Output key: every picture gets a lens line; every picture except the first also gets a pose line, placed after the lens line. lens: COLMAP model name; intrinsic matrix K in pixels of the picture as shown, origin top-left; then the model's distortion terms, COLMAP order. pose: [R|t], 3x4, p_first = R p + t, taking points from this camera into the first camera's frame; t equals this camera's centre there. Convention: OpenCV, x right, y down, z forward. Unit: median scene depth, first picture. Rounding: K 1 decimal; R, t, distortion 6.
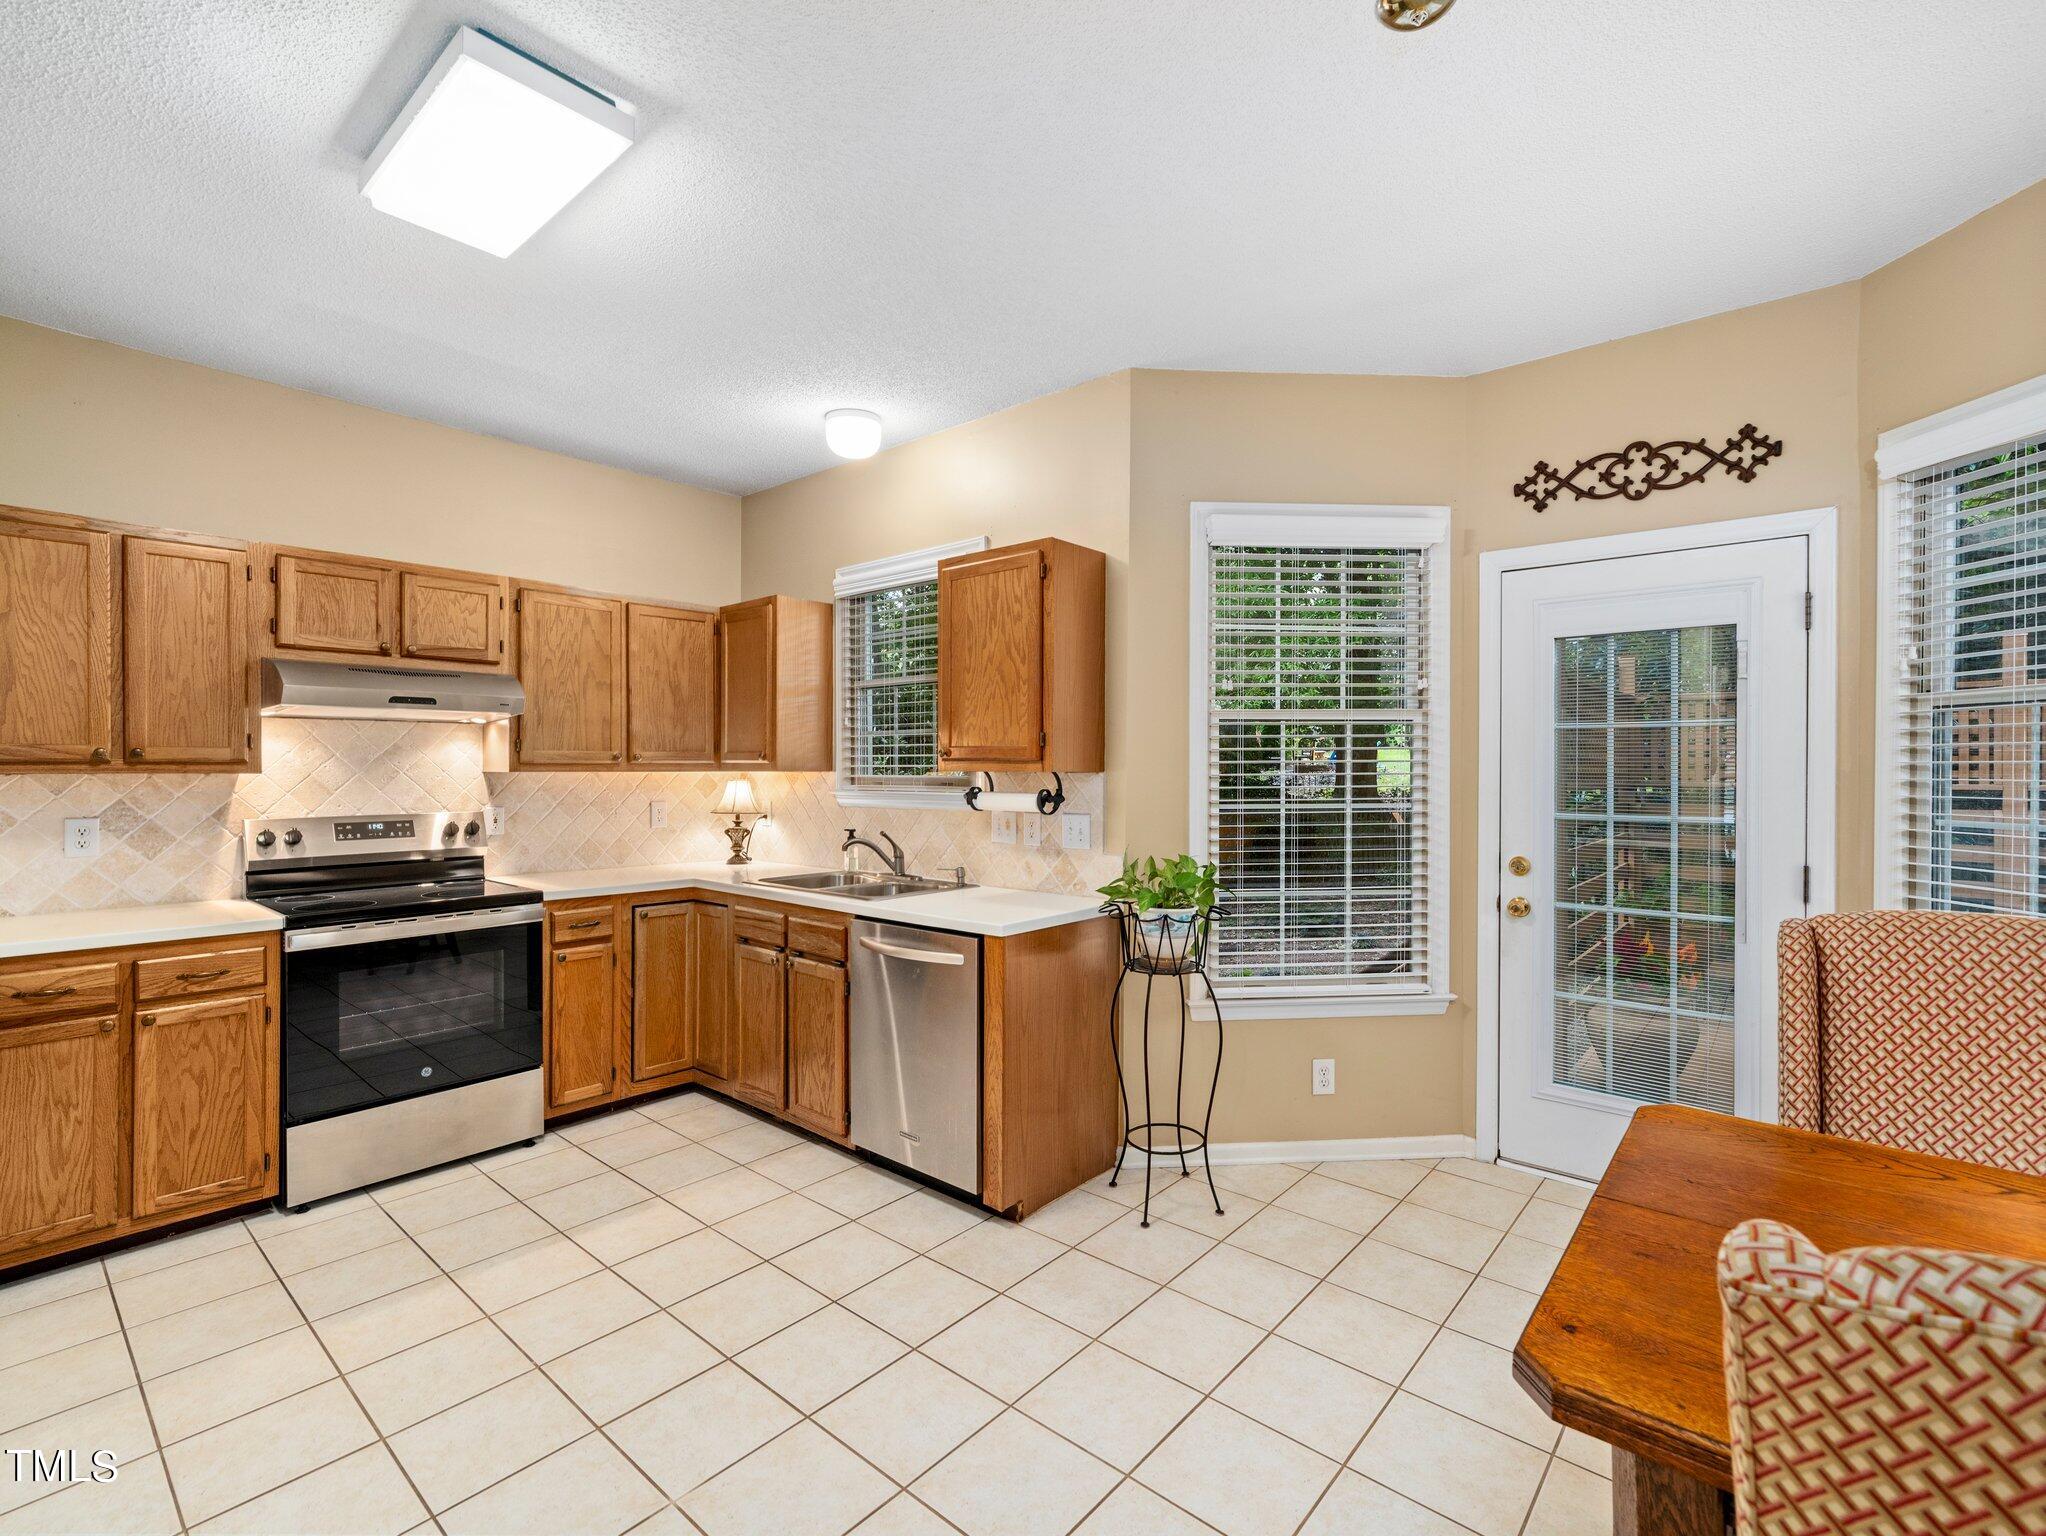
lens RADIAL K [[922.0, 0, 1023.0], [0, 922.0, 768.0], [0, 0, 1]] dist [-0.002811, -0.000349]
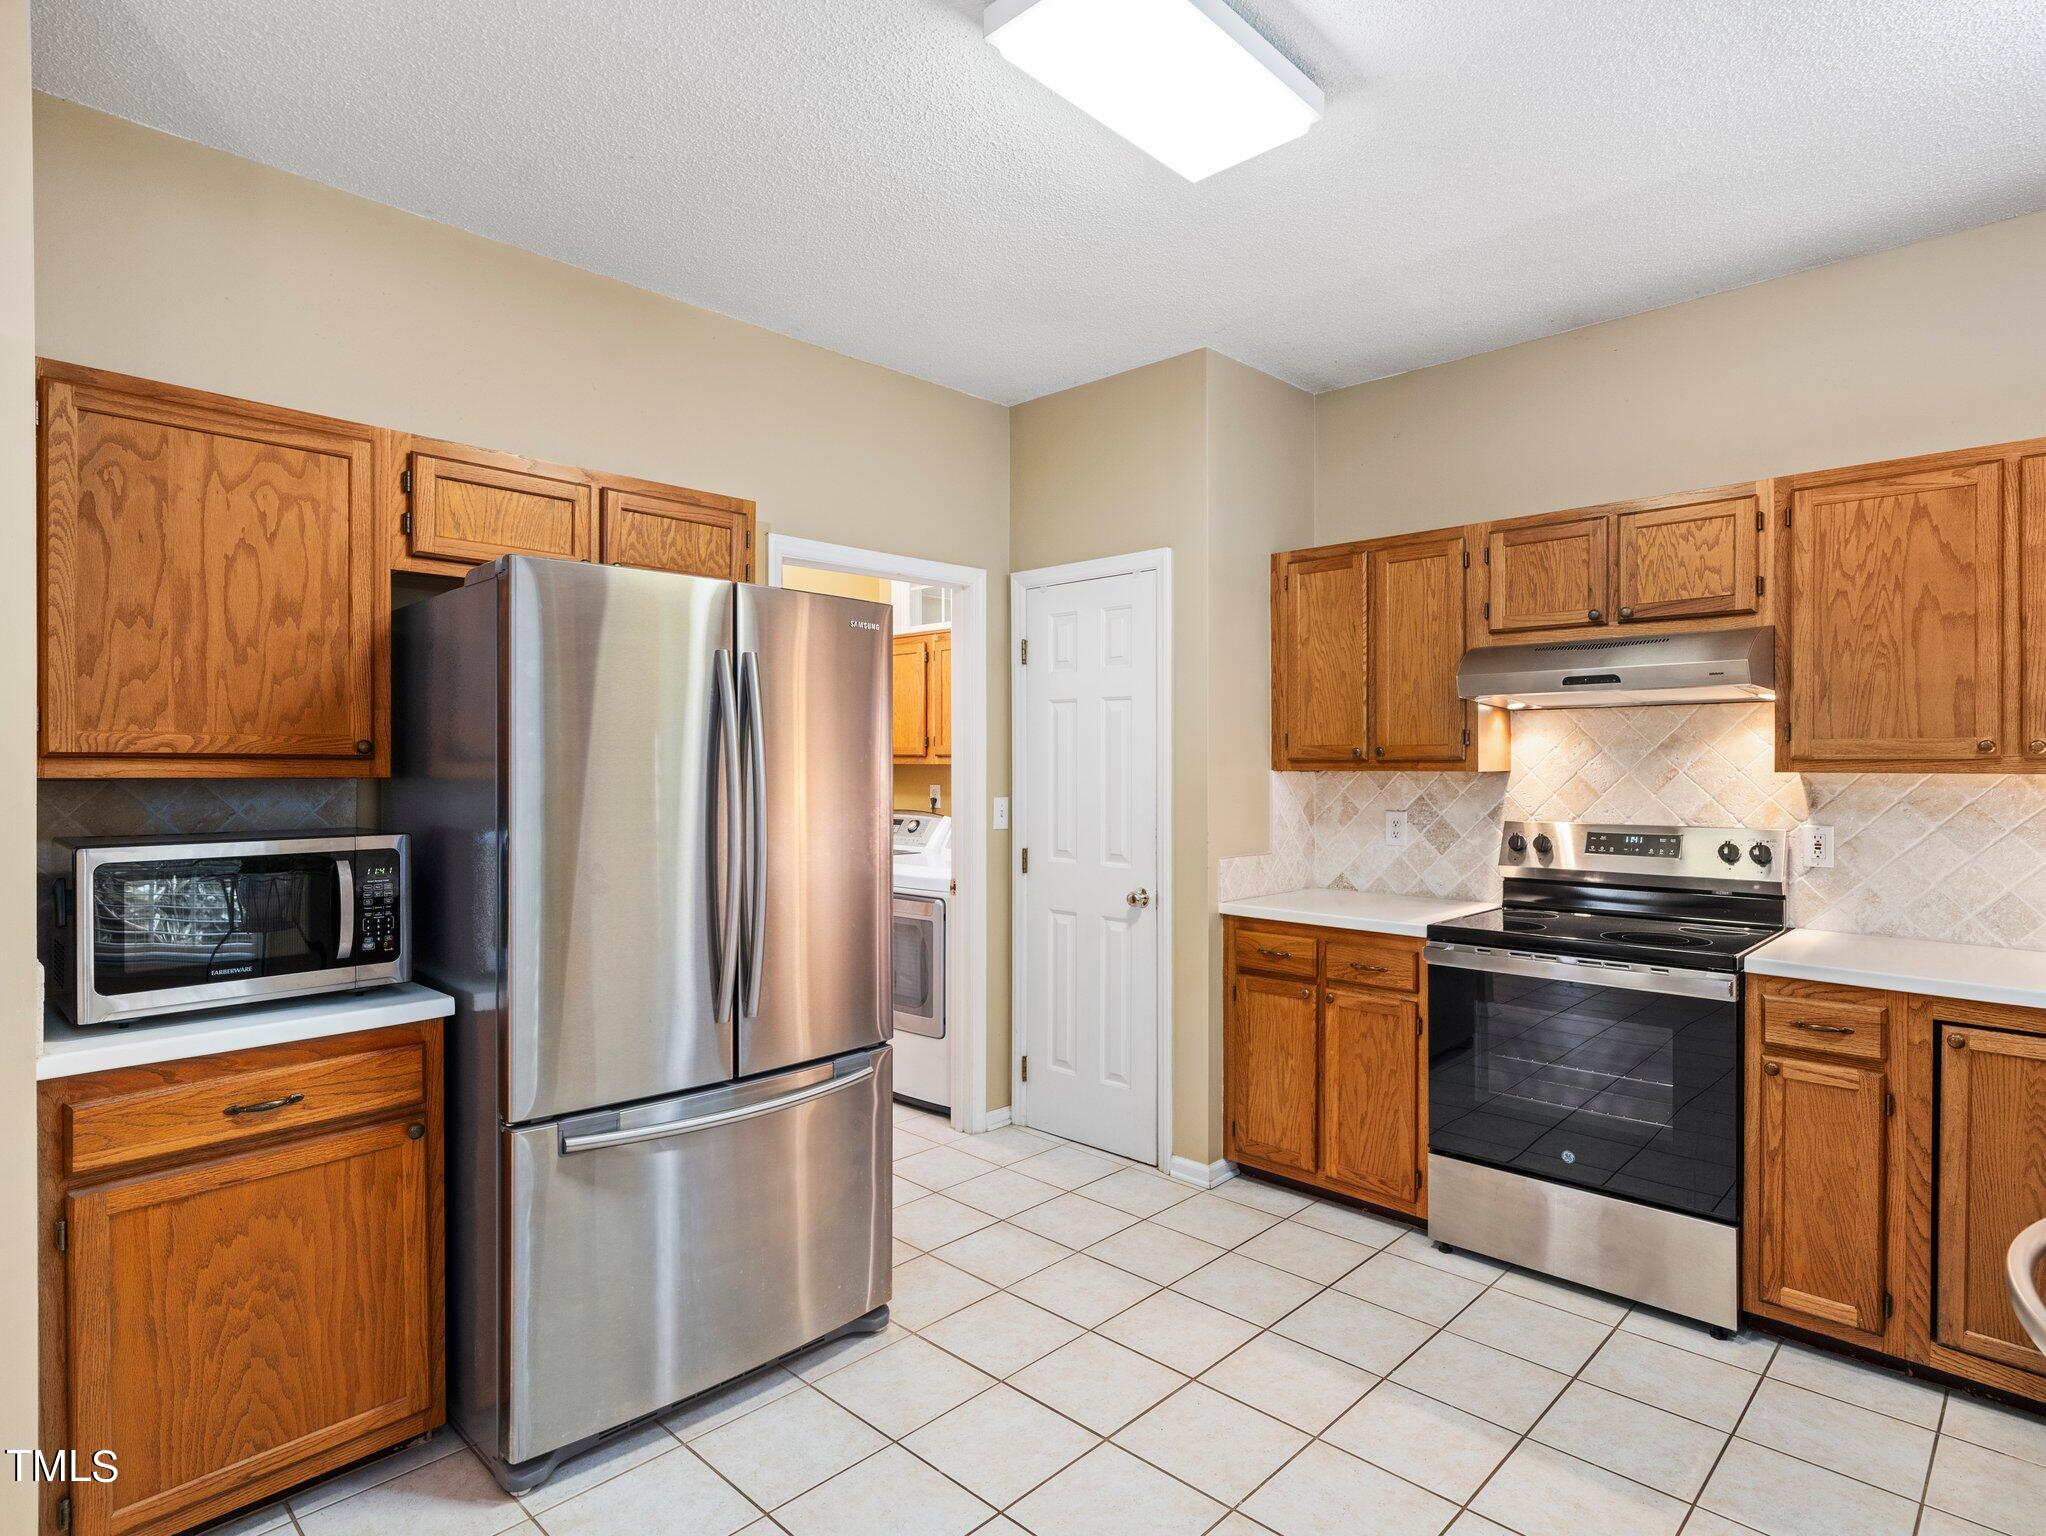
lens RADIAL K [[1091.7, 0, 1023.0], [0, 1091.7, 768.0], [0, 0, 1]] dist [0.003126, -0.001114]
pose [[-0.045634, 0.004797, -0.998947, 0.283339], [0.000208, 0.999988, 0.004792, -0.003308], [0.998958, 0.000010, -0.045635, 0.557824]]
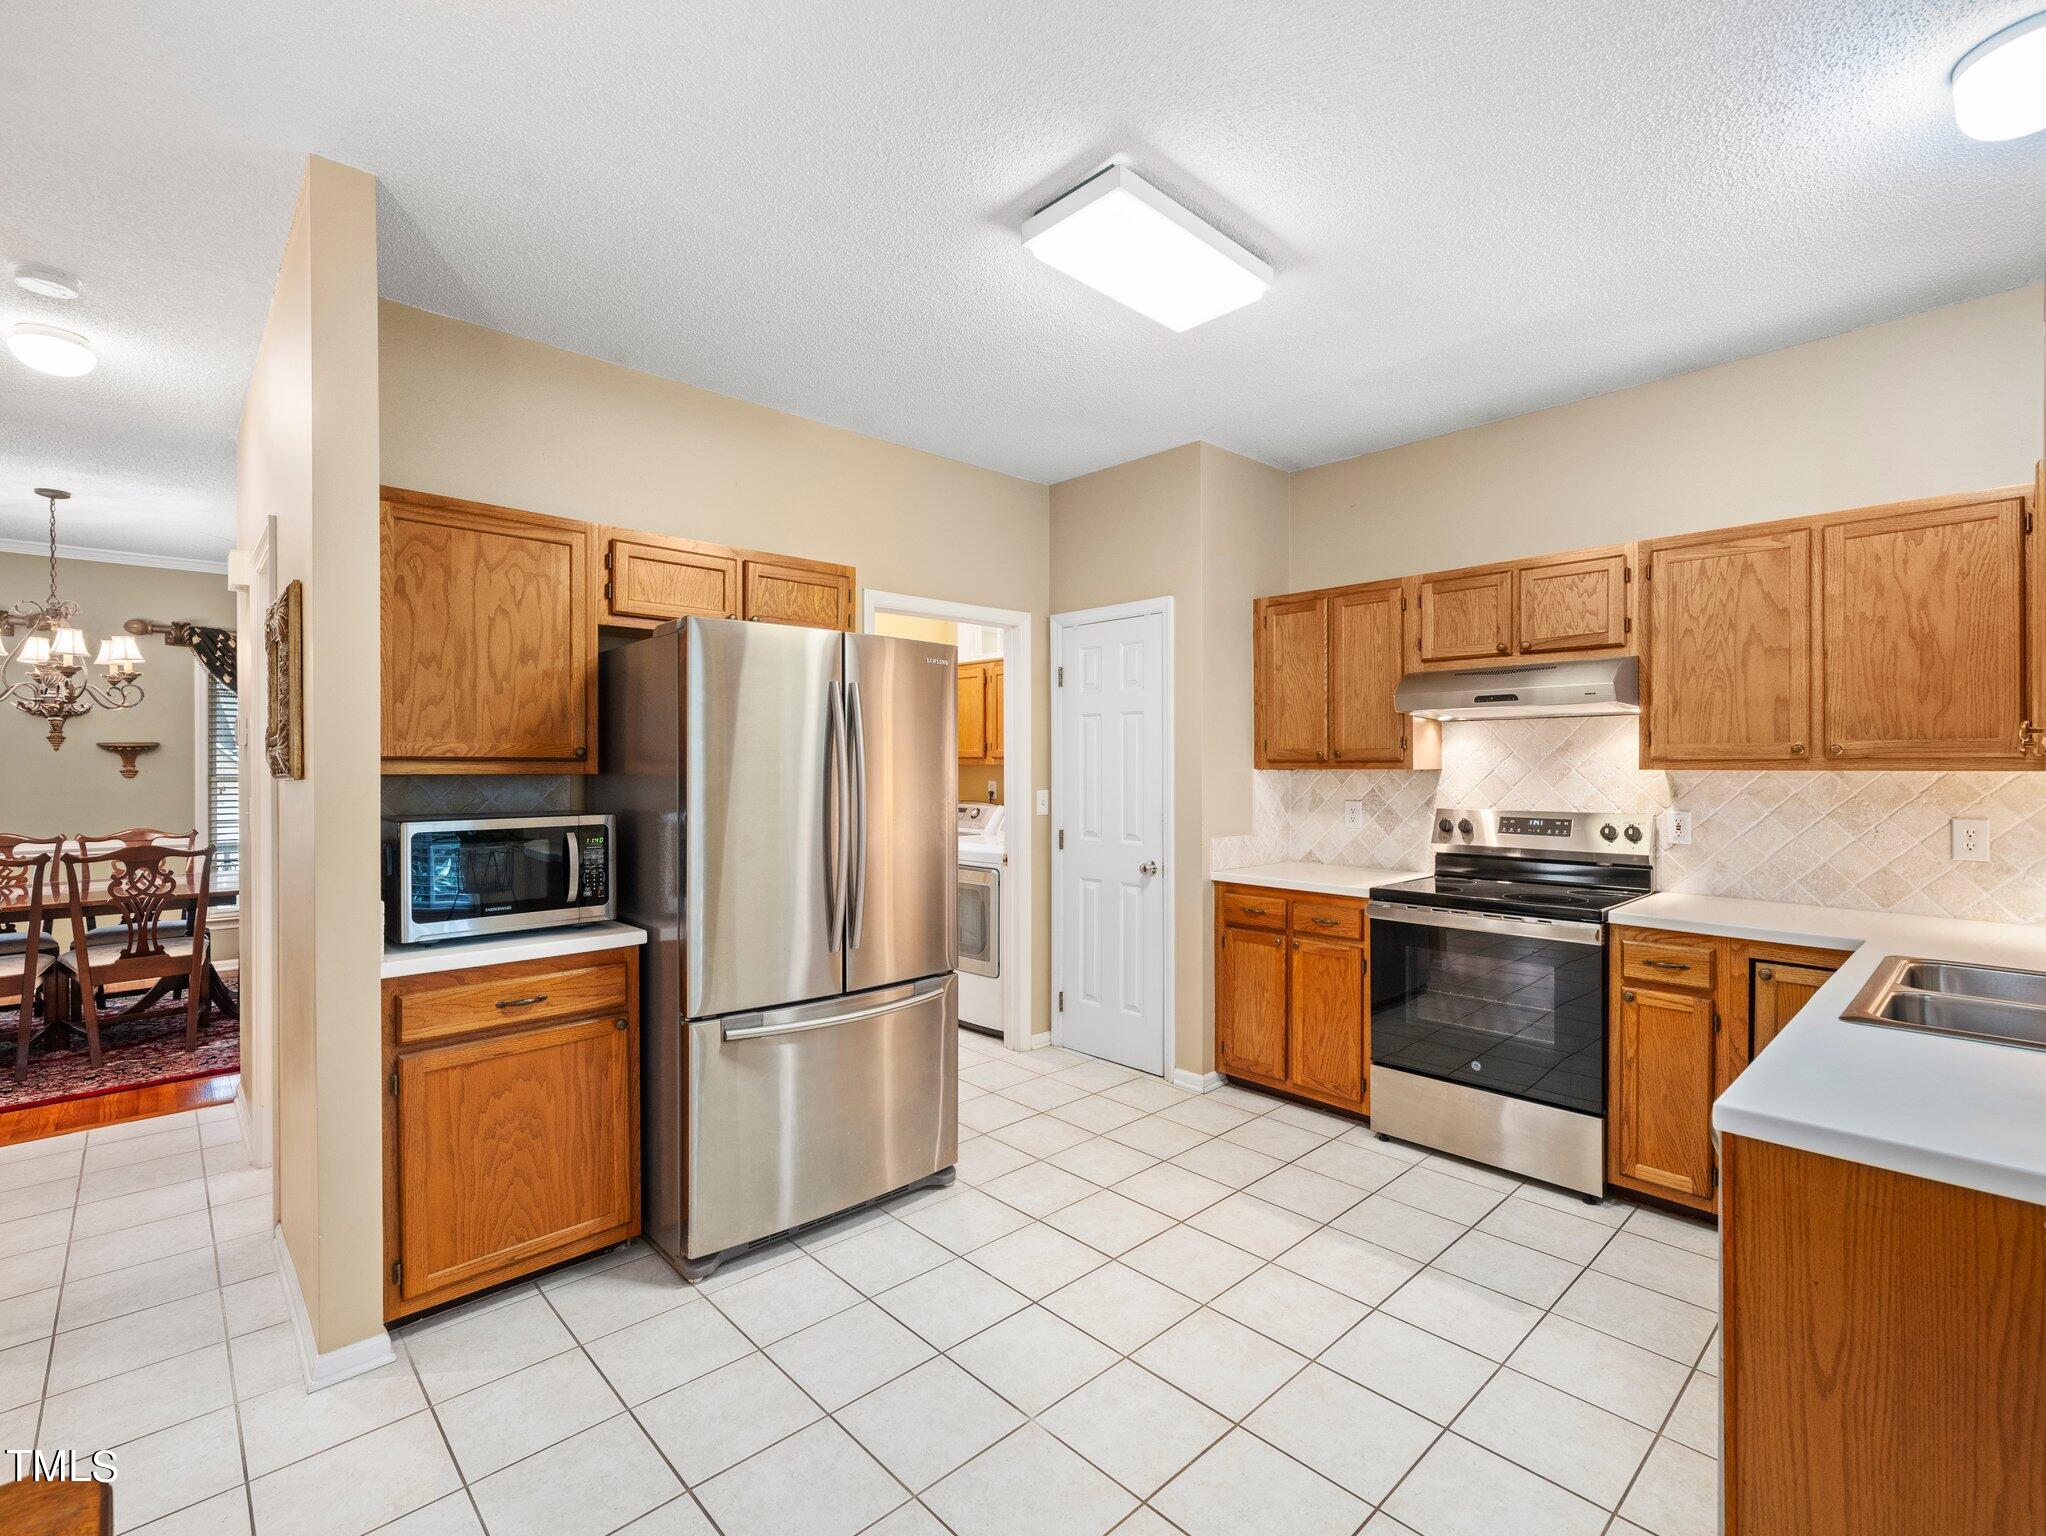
lens RADIAL K [[922.0, 0, 1023.0], [0, 922.0, 768.0], [0, 0, 1]] dist [-0.002811, -0.000349]
pose [[-0.096073, 0.004658, -0.995363, 0.389577], [0.001502, 0.999989, 0.004534, -0.002478], [0.995373, -0.001059, -0.096079, 0.577737]]
